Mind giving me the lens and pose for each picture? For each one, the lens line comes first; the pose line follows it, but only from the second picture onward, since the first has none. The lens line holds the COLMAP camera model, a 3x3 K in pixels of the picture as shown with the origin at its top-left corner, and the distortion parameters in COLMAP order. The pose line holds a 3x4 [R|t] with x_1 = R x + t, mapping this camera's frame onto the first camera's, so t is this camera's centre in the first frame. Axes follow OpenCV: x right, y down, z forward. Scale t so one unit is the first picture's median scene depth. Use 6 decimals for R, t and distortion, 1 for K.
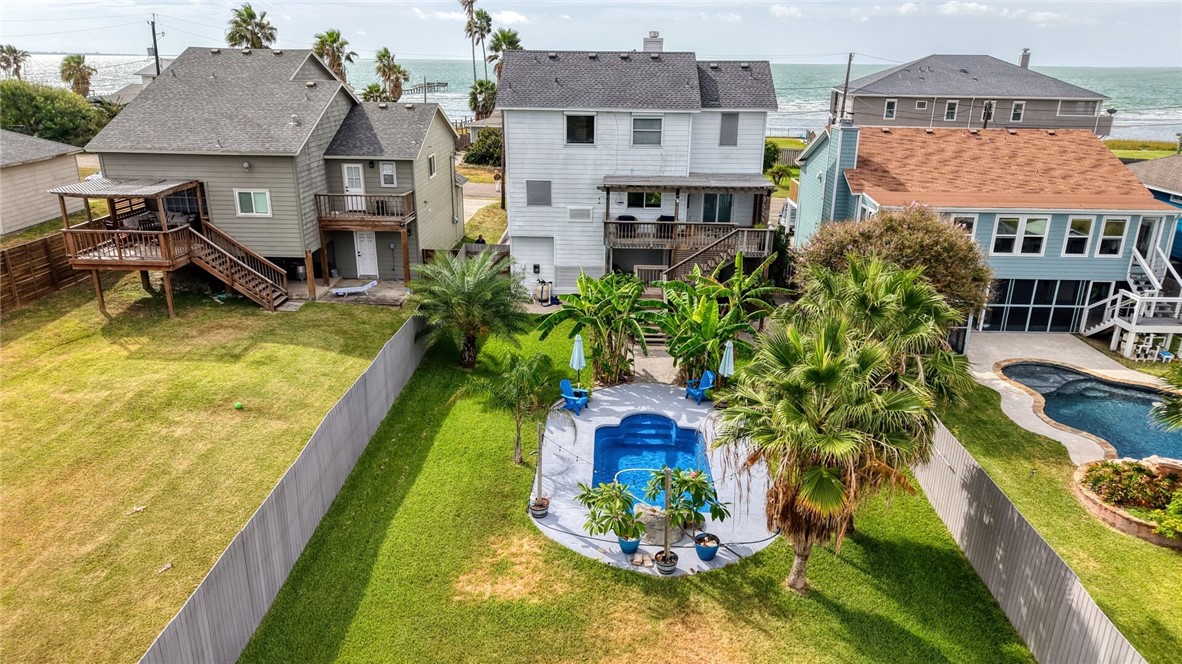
lens RADIAL K [[794.3, 0, 591.0], [0, 794.3, 332.0], [0, 0, 1]] dist [0.026274, -0.033921]
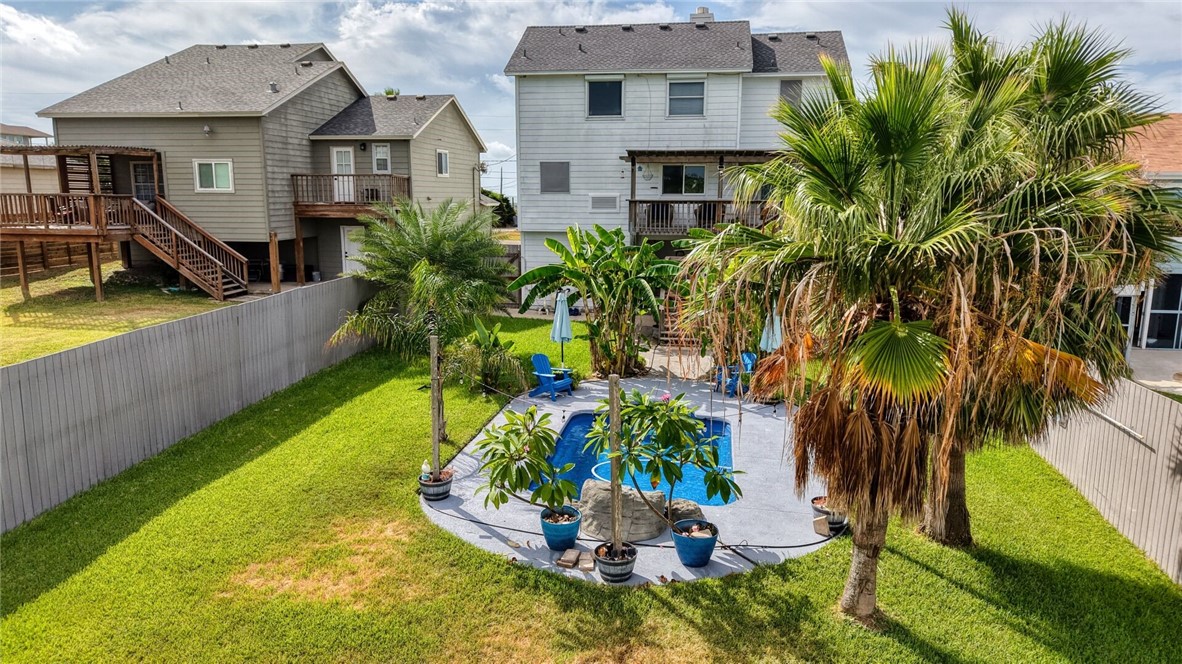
lens RADIAL K [[794.3, 0, 591.0], [0, 794.3, 332.0], [0, 0, 1]] dist [0.026274, -0.033921]
pose [[0.992923, 0.016412, -0.117620, 0.077542], [-0.034936, 0.986948, -0.157202, 0.121953], [0.113505, 0.160199, 0.980537, 0.240424]]
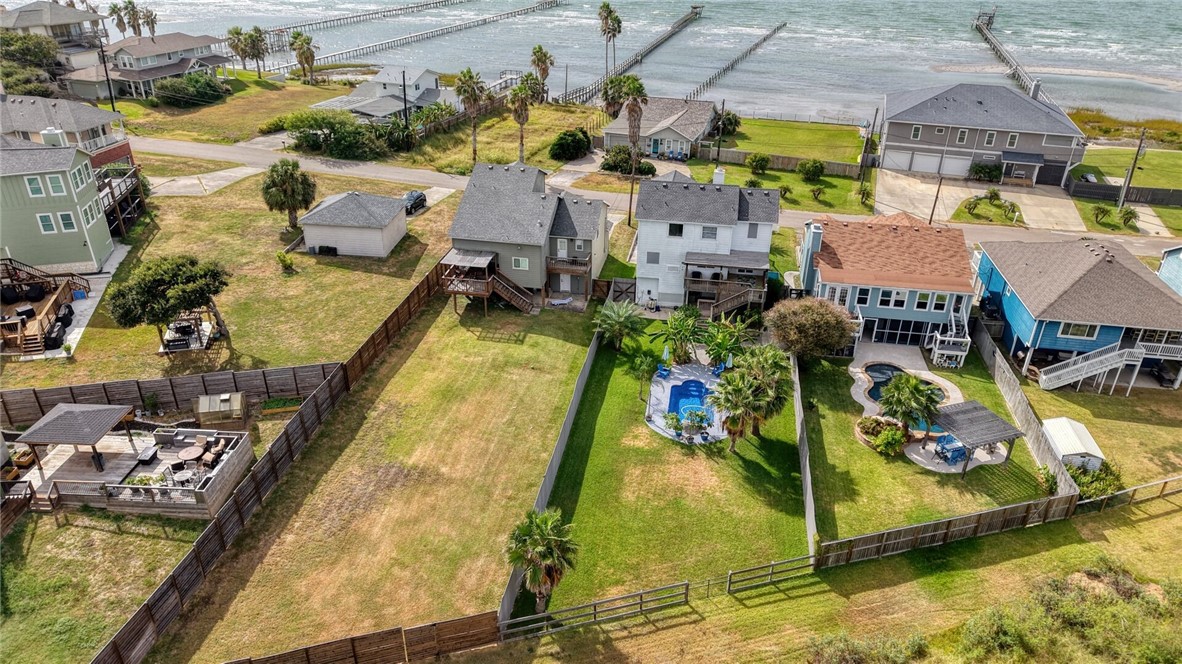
lens RADIAL K [[794.3, 0, 591.0], [0, 794.3, 332.0], [0, 0, 1]] dist [0.026274, -0.033921]
pose [[0.991051, 0.067426, -0.115202, 0.023118], [-0.049630, 0.987302, 0.150900, -0.308600], [0.123914, -0.143832, 0.981813, -1.092244]]
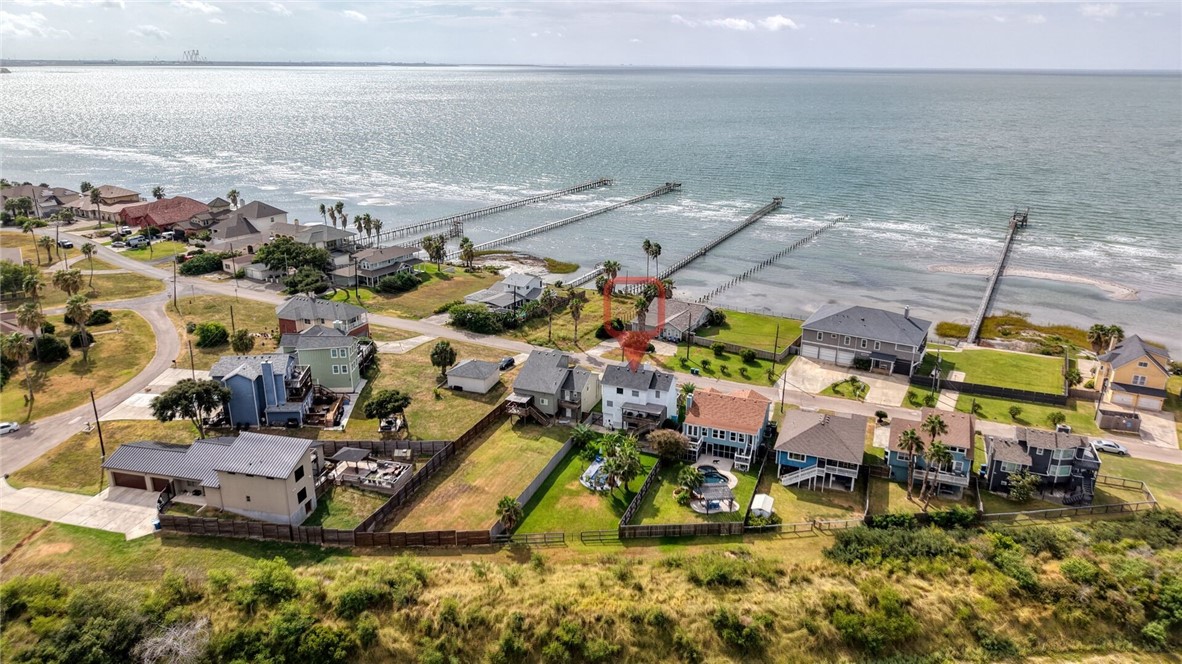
lens RADIAL K [[789.4, 0, 601.8], [0, 789.4, 304.2], [0, 0, 1]] dist [0.088894, -0.001279]
pose [[0.949844, 0.096052, -0.297608, 1.128973], [-0.108133, 0.993838, -0.024357, -0.624924], [0.293435, 0.055317, 0.954377, -3.109326]]
